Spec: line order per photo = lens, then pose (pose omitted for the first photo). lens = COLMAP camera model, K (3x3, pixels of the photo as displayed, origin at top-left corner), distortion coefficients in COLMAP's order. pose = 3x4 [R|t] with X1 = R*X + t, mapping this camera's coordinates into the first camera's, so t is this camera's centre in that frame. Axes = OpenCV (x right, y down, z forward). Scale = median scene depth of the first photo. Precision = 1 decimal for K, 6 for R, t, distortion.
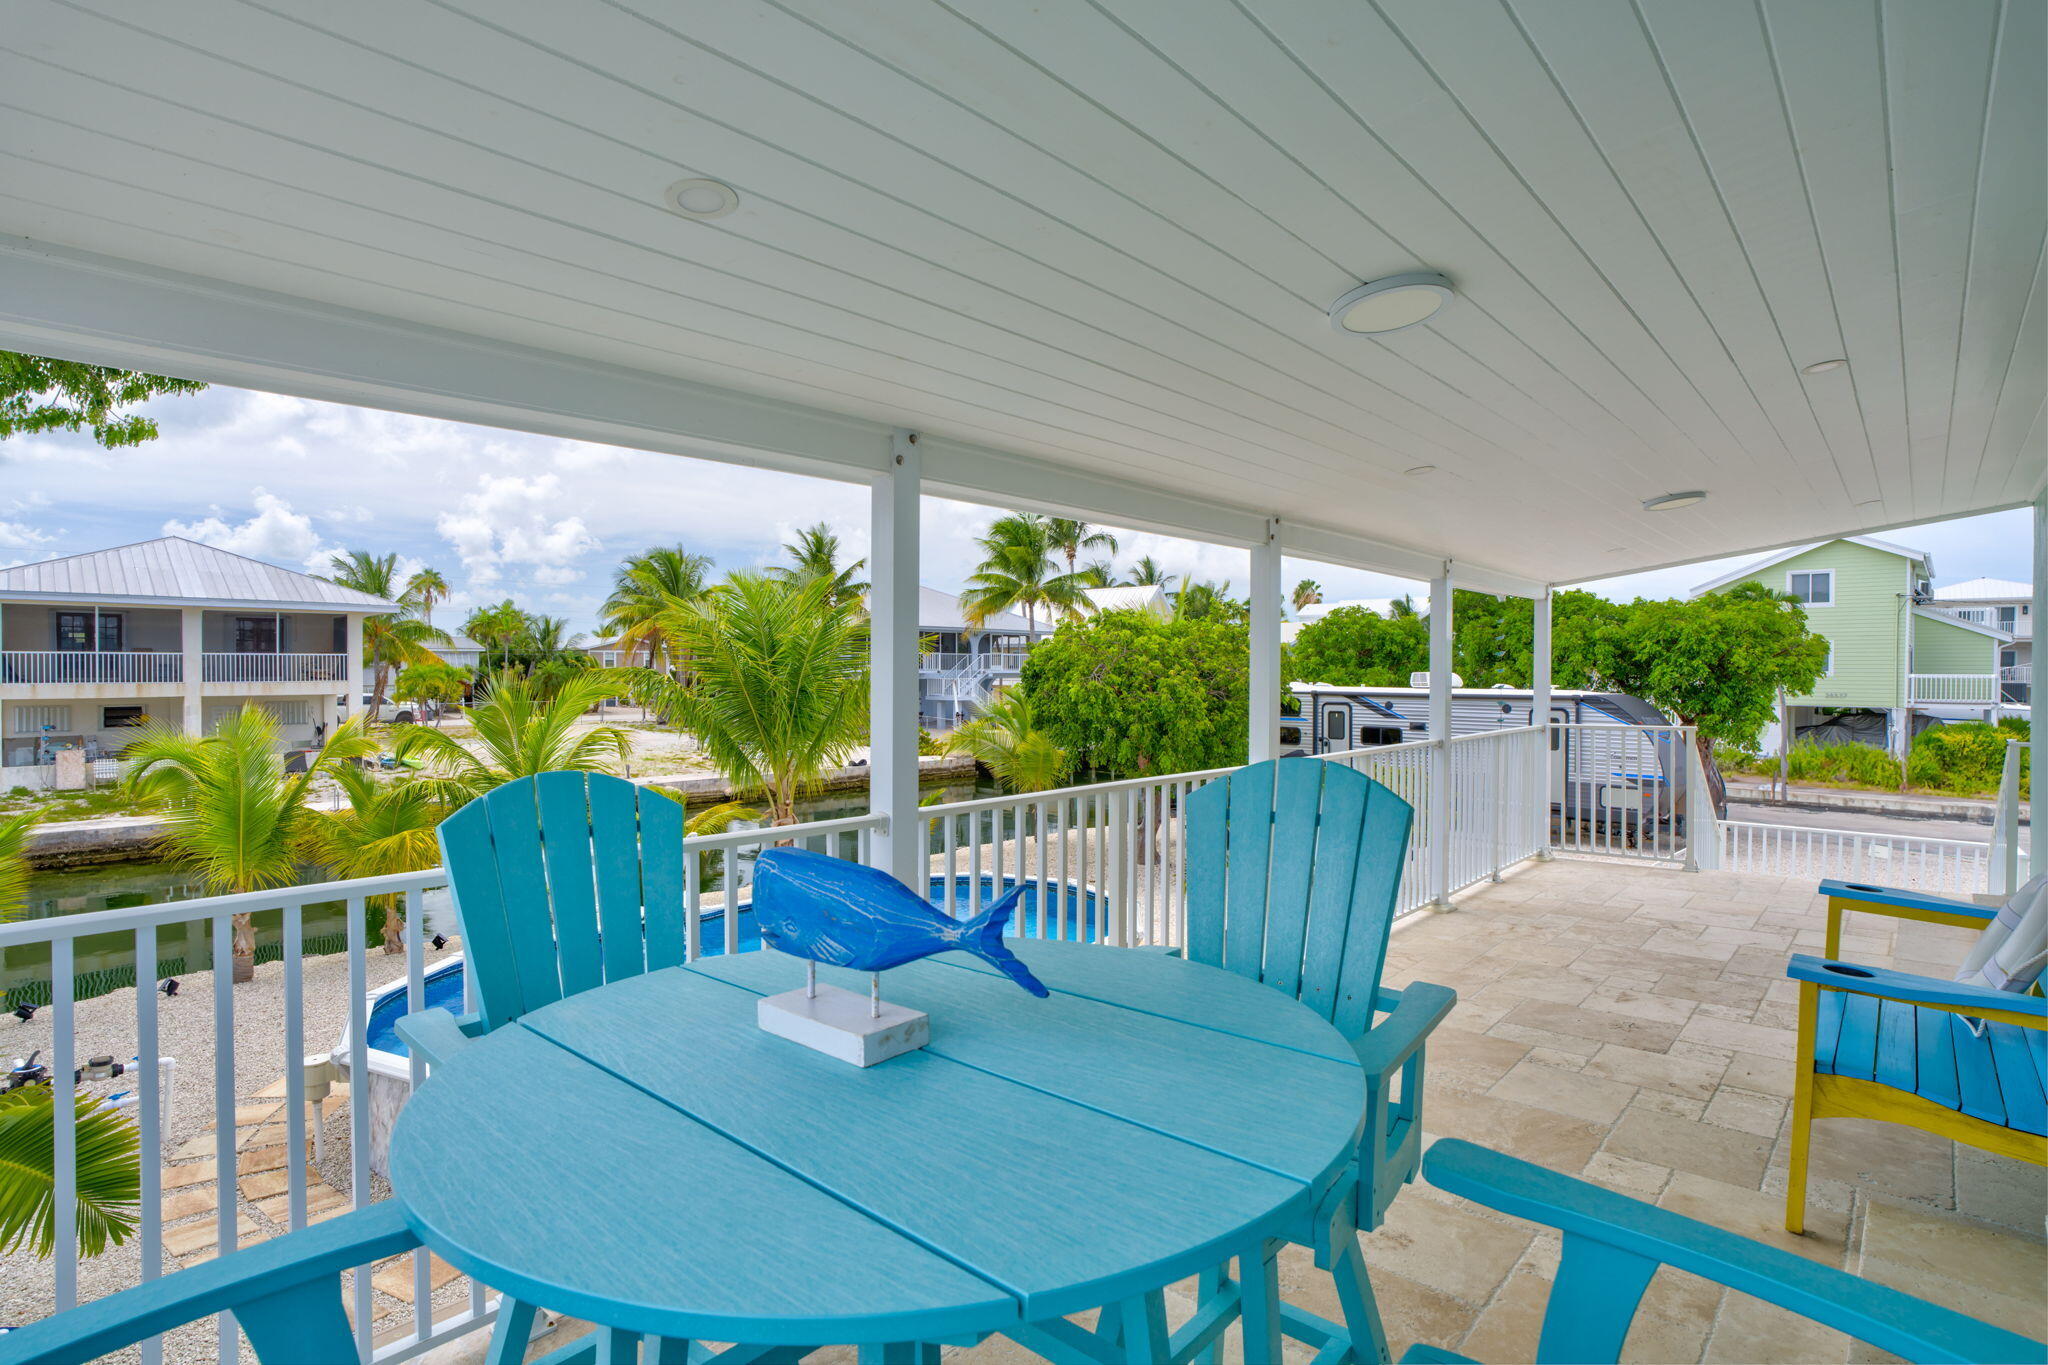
lens RADIAL K [[998.5, 0, 1025.7], [0, 998.5, 688.9], [0, 0, 1]] dist [-0.003330, -0.000564]
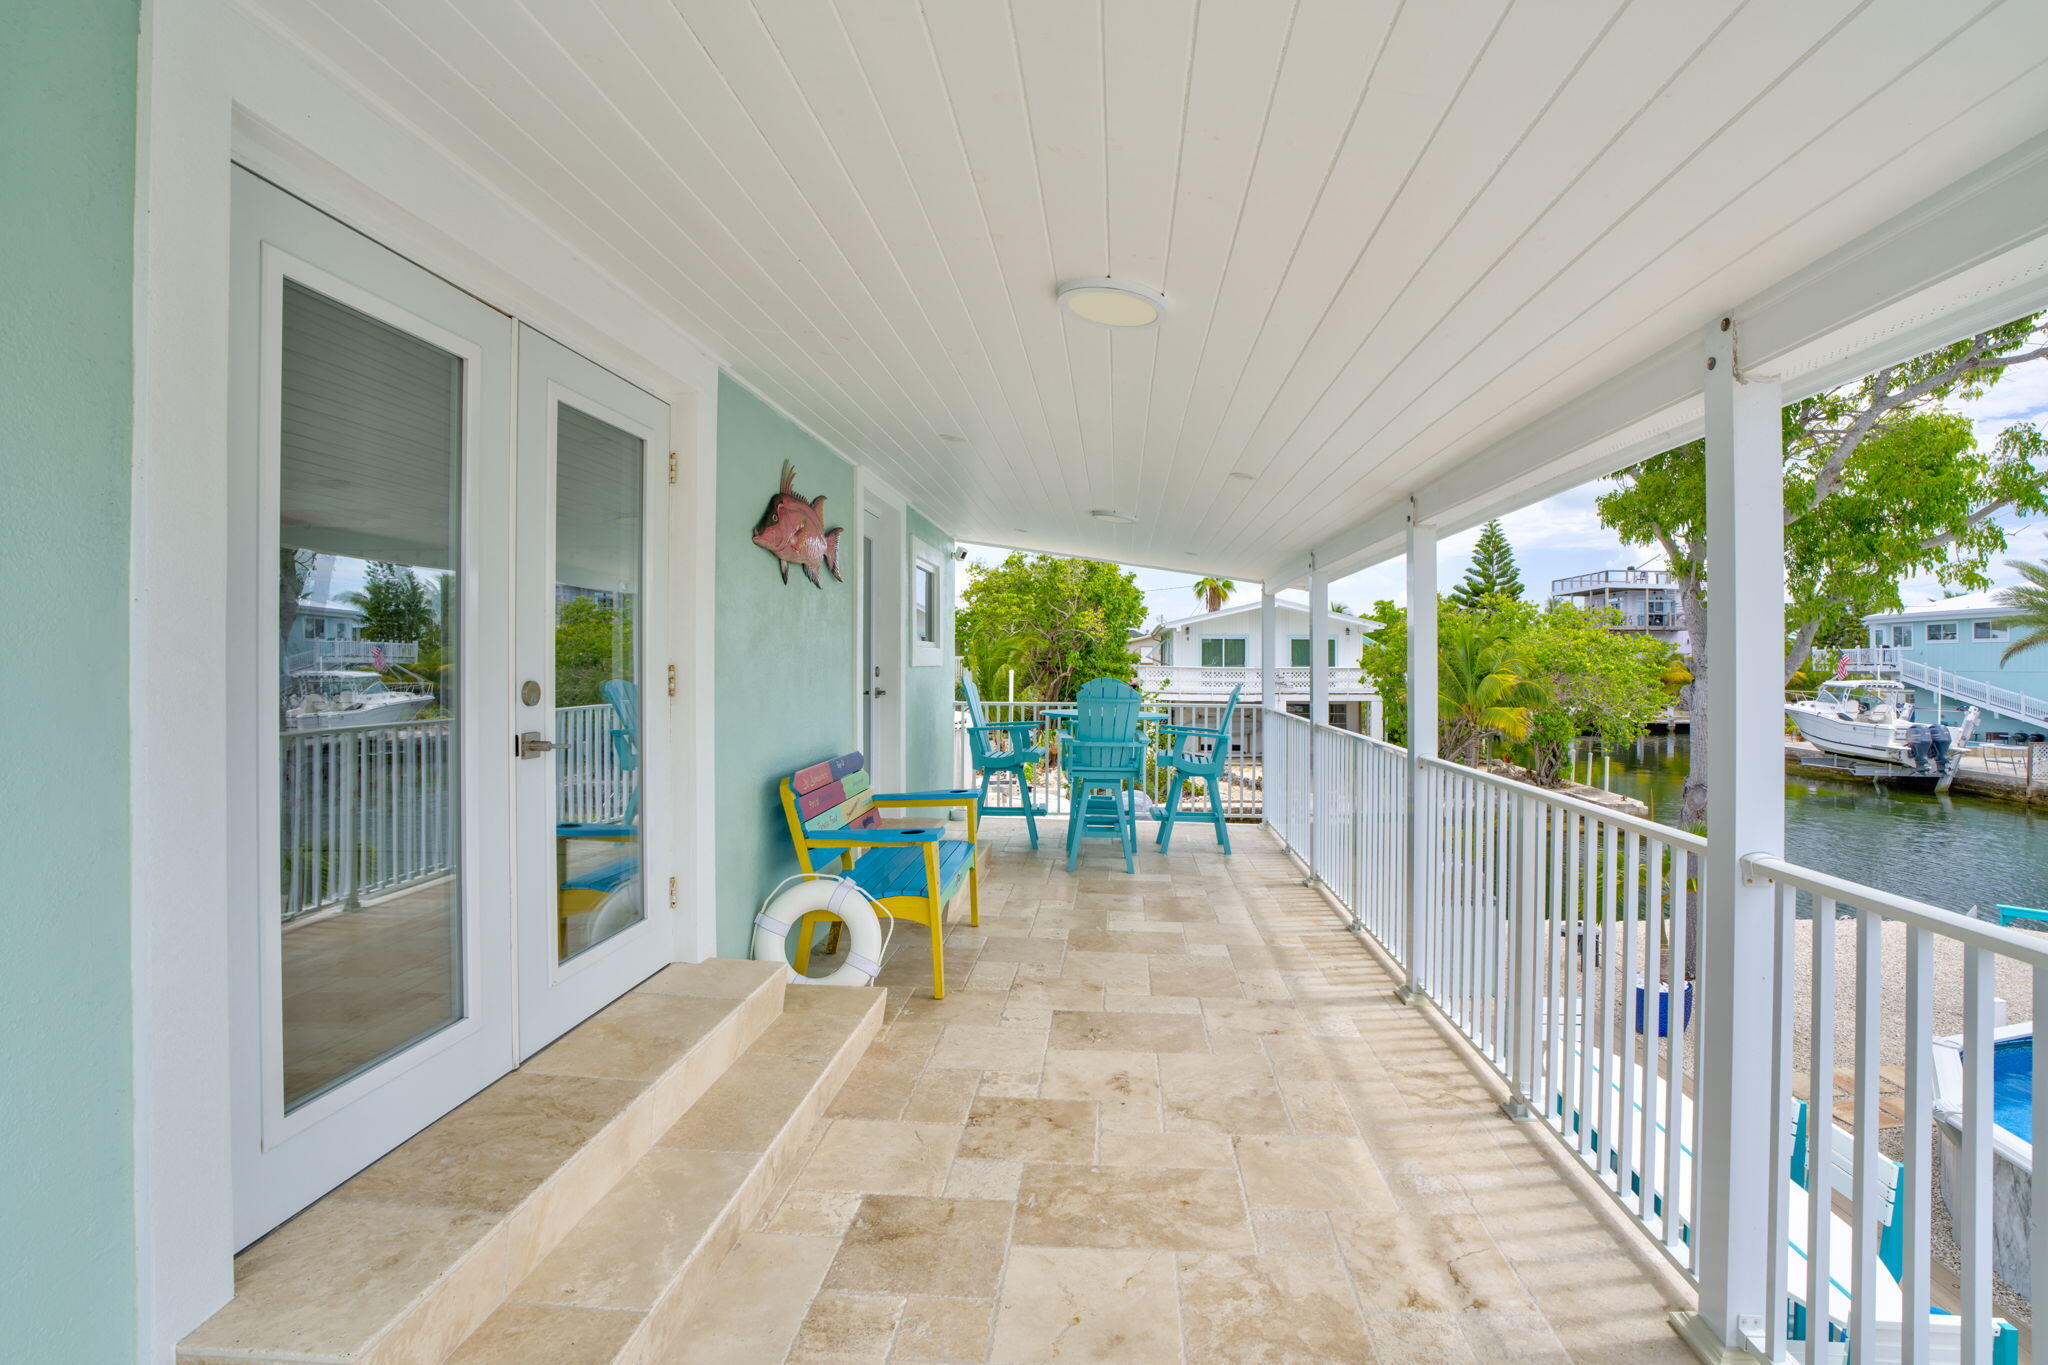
lens RADIAL K [[932.0, 0, 1024.3], [0, 932.0, 677.3], [0, 0, 1]] dist [-0.000601, 0.000856]
pose [[-0.801331, 0.004590, -0.598204, 1.106182], [-0.007313, 0.999821, 0.017468, -0.005659], [0.598177, 0.018372, -0.801153, 1.554082]]
